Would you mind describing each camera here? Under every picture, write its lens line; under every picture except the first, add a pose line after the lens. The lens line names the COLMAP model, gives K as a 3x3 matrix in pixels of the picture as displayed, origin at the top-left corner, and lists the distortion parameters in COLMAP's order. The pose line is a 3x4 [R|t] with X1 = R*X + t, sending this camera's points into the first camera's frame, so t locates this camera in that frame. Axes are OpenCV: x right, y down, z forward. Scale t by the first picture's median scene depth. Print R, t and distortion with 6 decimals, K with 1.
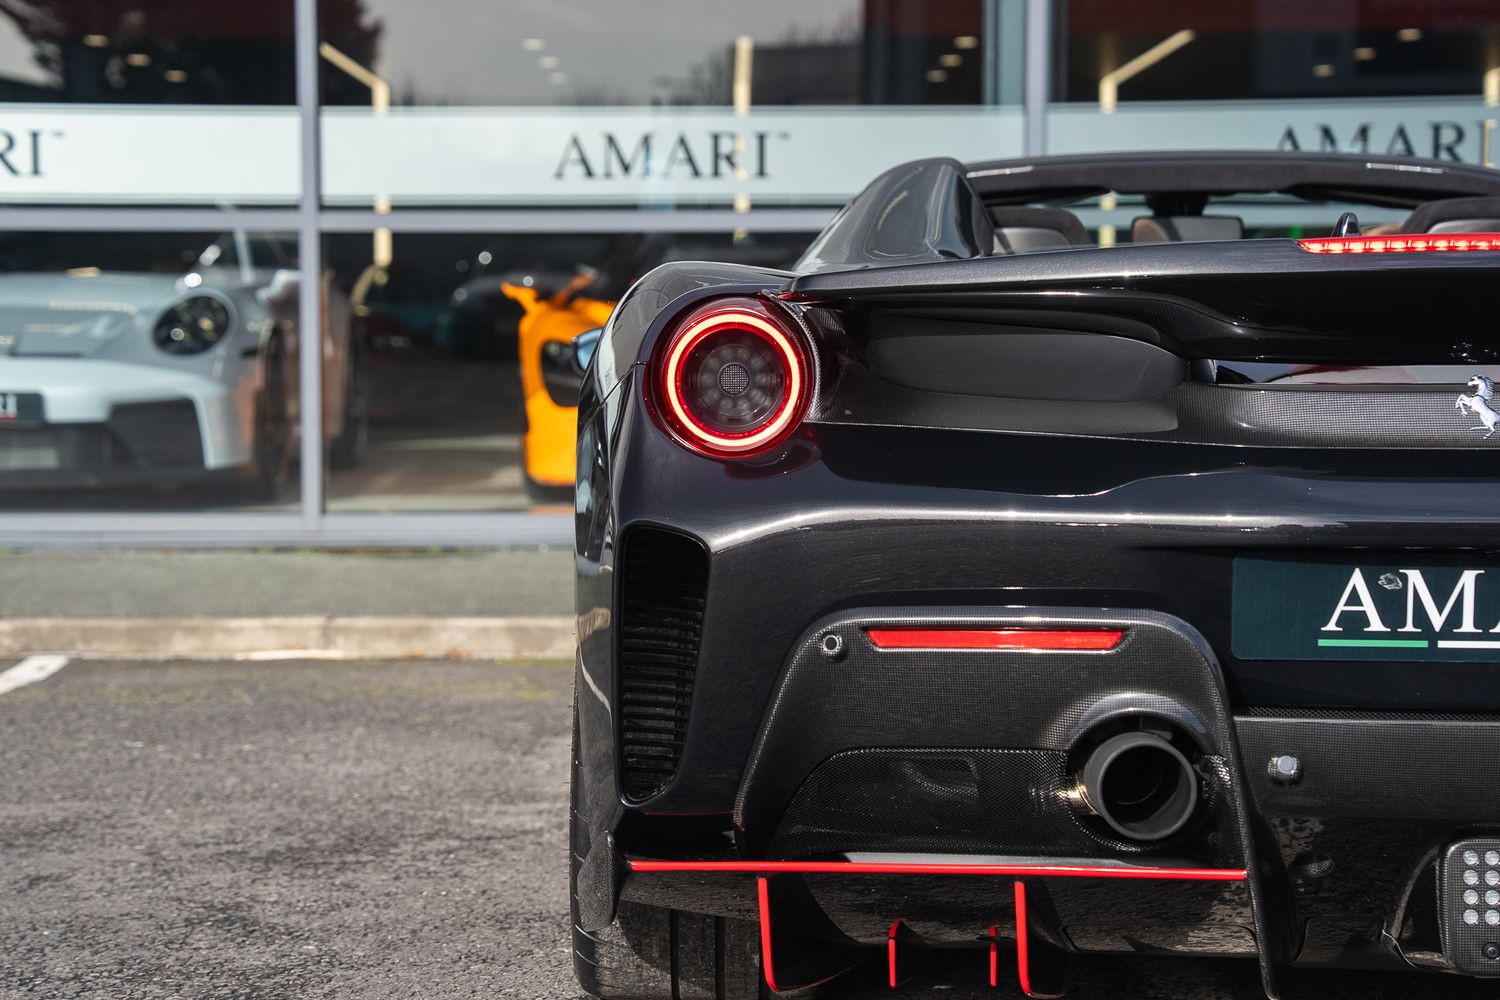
lens RADIAL K [[2861.7, 0, 616.8], [0, 2861.7, 503.4], [0, 0, 1]] dist [0.312174, -0.184419]
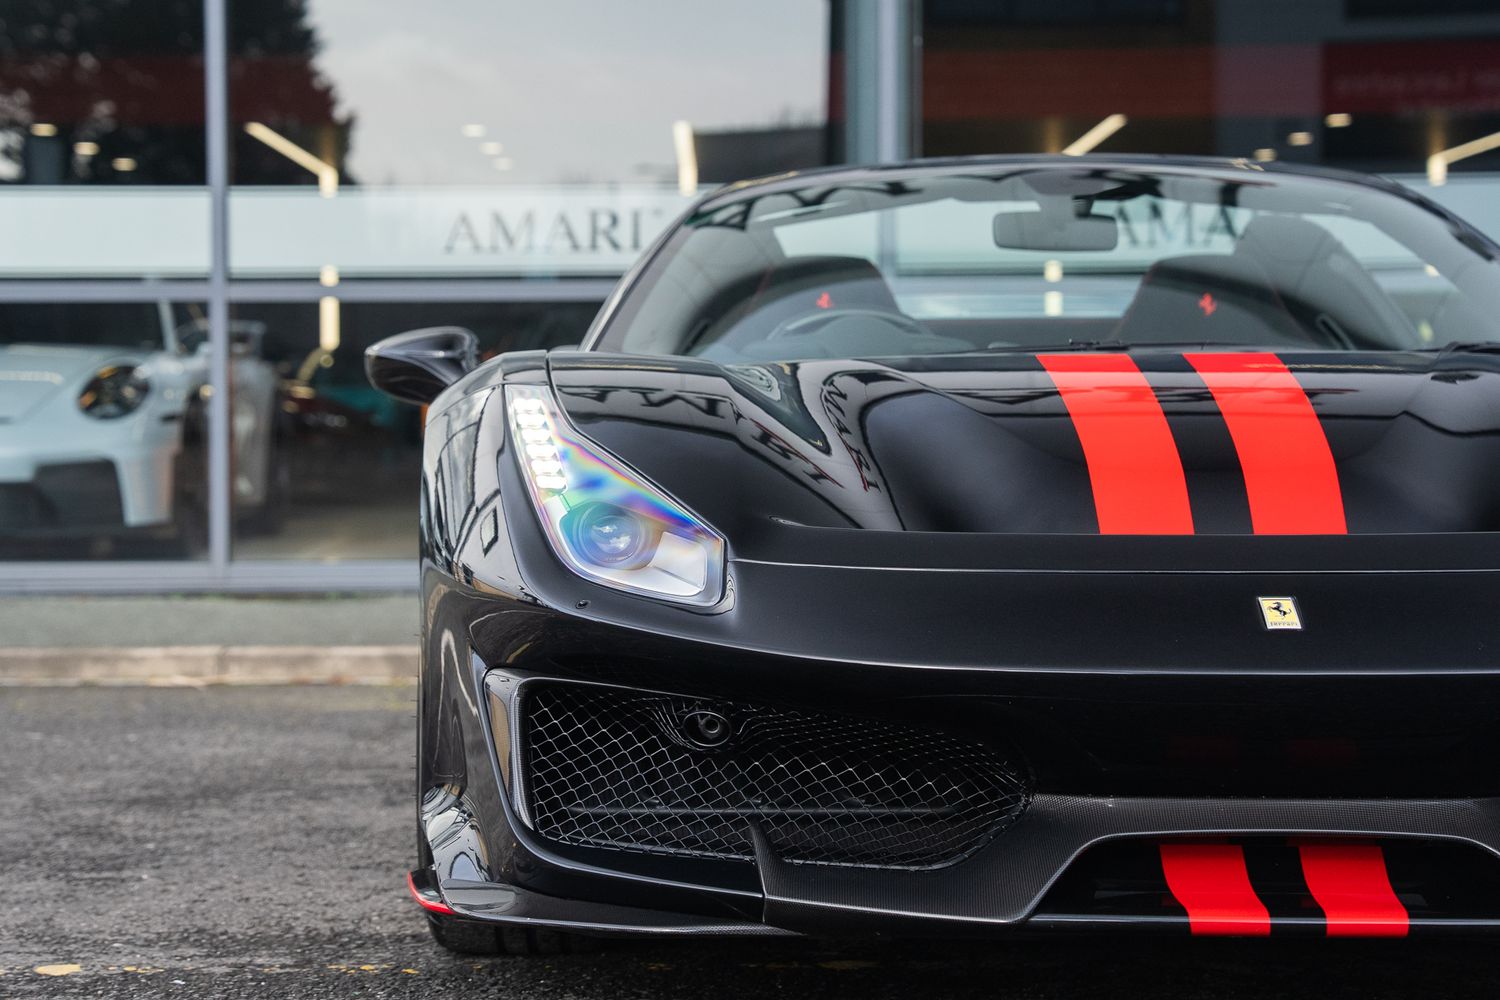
lens RADIAL K [[3162.8, 0, 652.4], [0, 3162.8, 504.2], [0, 0, 1]] dist [0.177517, 0.112443]
pose [[0.999992, -0.003257, 0.002248, 0.061240], [0.003346, 0.999162, -0.040782, 0.035337], [-0.002113, 0.040790, 0.999166, -0.215863]]
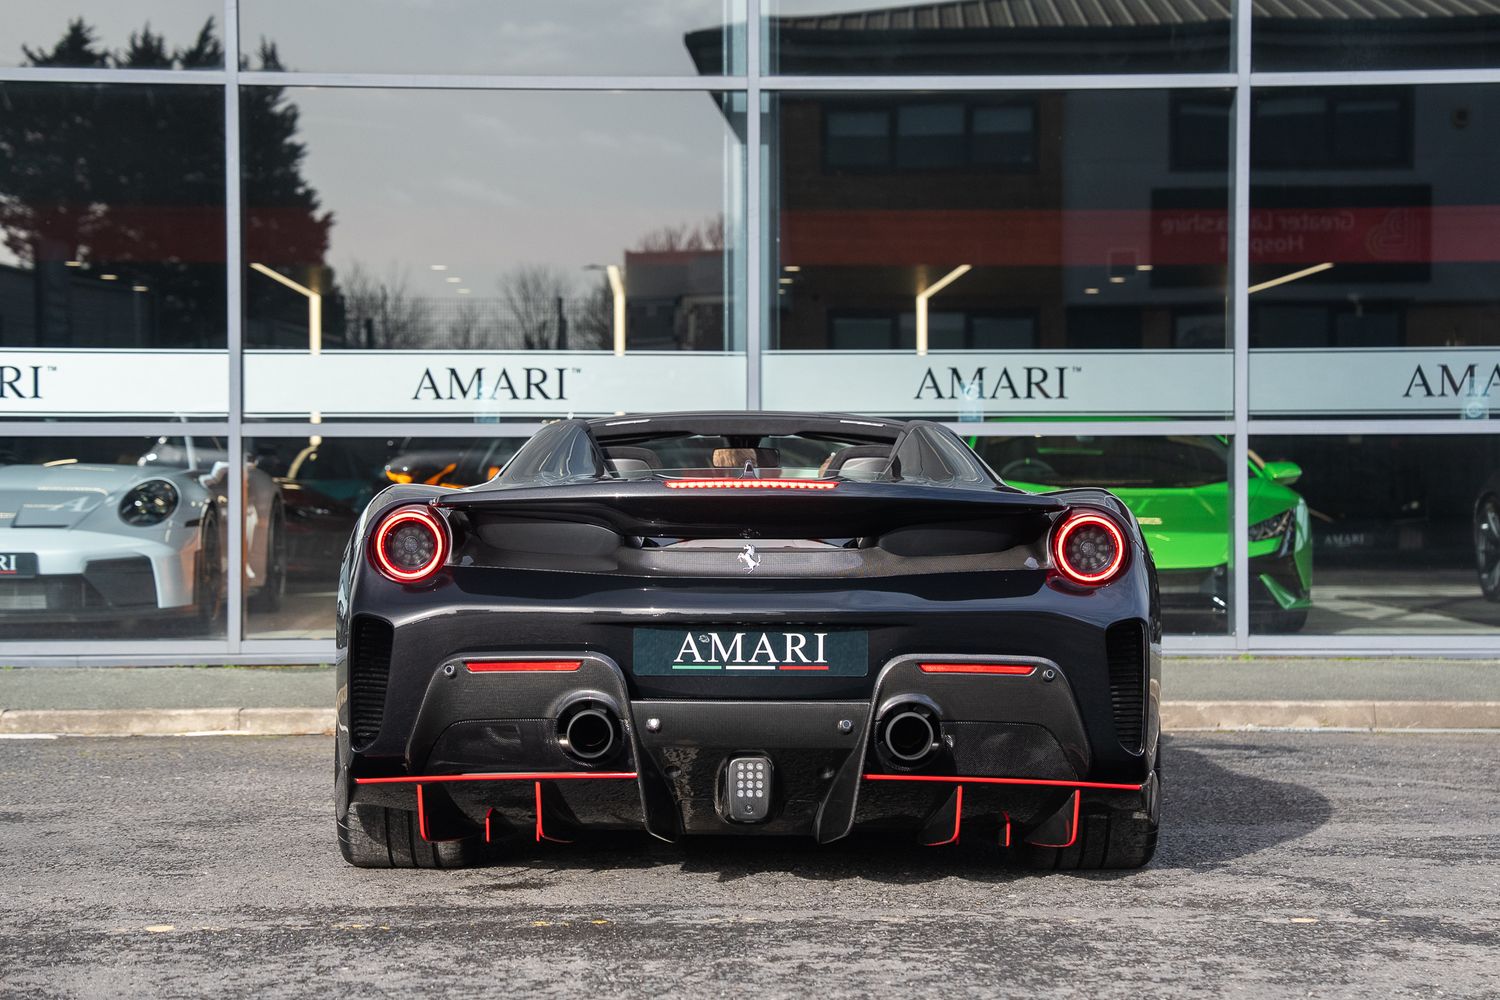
lens RADIAL K [[3007.4, 0, 733.7], [0, 3007.4, 495.8], [0, 0, 1]] dist [0.276750, 0.150150]
pose [[0.999120, 0.000942, 0.041938, 0.083559], [0.001467, 0.998352, -0.057370, 0.021301], [-0.041923, 0.057381, 0.997472, -0.540261]]
